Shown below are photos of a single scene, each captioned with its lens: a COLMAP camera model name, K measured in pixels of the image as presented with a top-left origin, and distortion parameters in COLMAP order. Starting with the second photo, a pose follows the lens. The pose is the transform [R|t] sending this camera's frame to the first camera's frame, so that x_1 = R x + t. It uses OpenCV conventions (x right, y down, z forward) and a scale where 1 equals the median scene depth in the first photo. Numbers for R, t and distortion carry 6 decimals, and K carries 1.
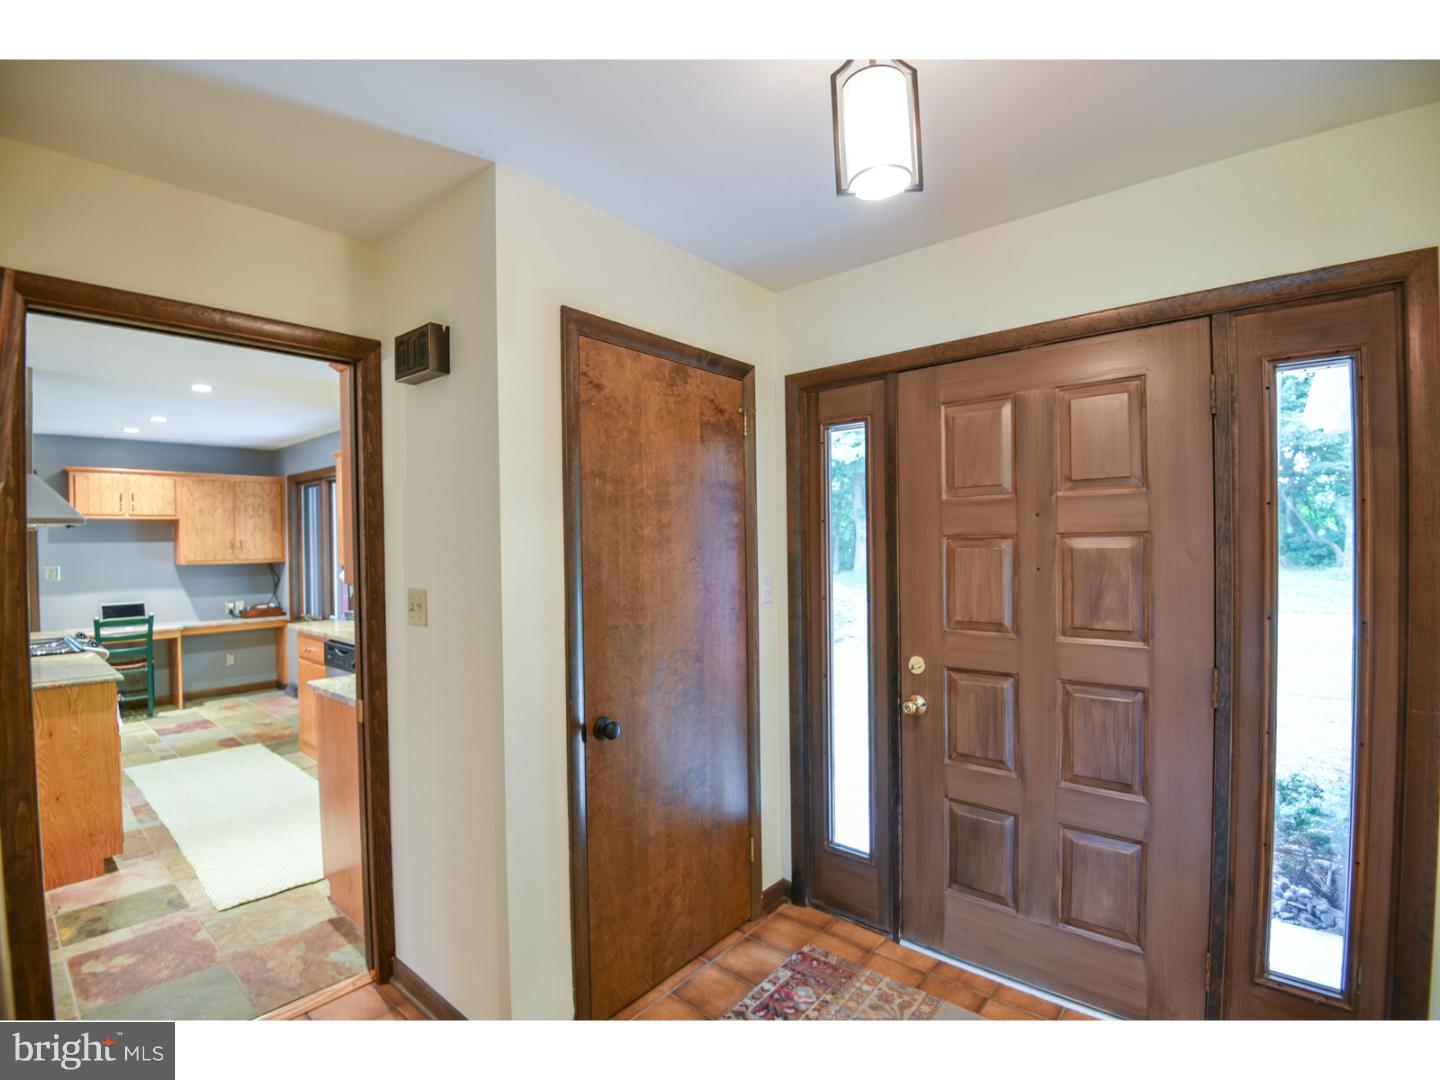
lens RADIAL K [[668.5, 0, 718.0], [0, 668.5, 544.5], [0, 0, 1]] dist [-0.032193, -0.004893]
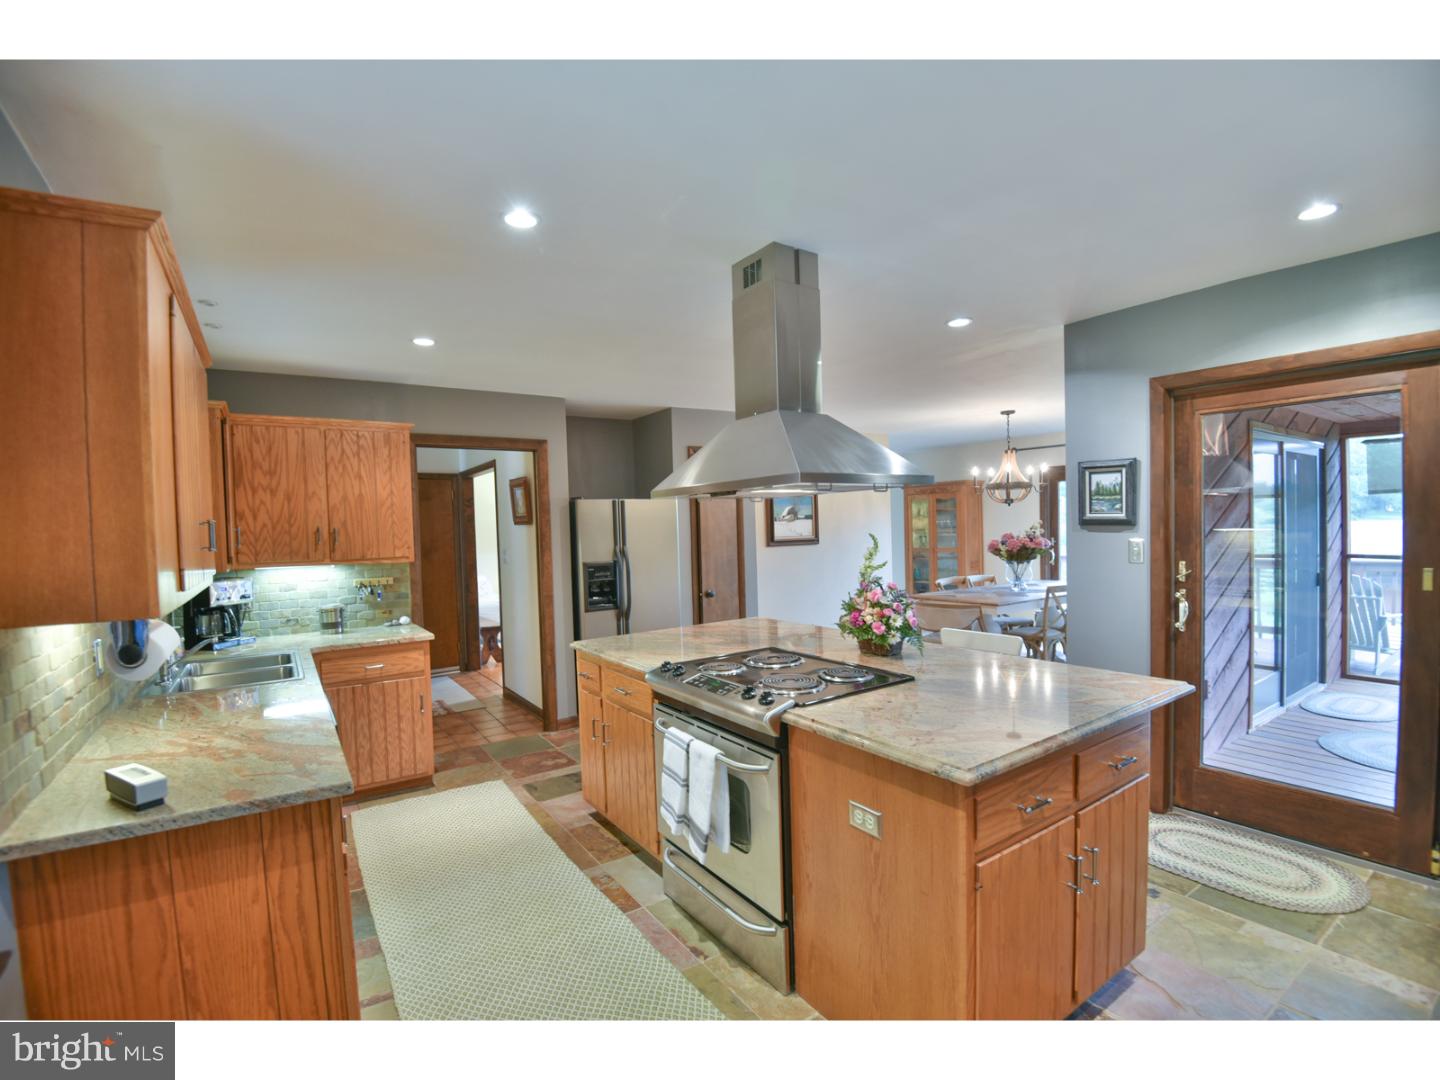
lens RADIAL K [[668.5, 0, 712.3], [0, 668.5, 547.4], [0, 0, 1]] dist [-0.032193, -0.004893]
pose [[-0.957685, 0.029066, 0.286348, -0.749176], [0.040555, 0.998589, 0.034274, 0.004747], [-0.284948, 0.044437, -0.957513, 1.019912]]
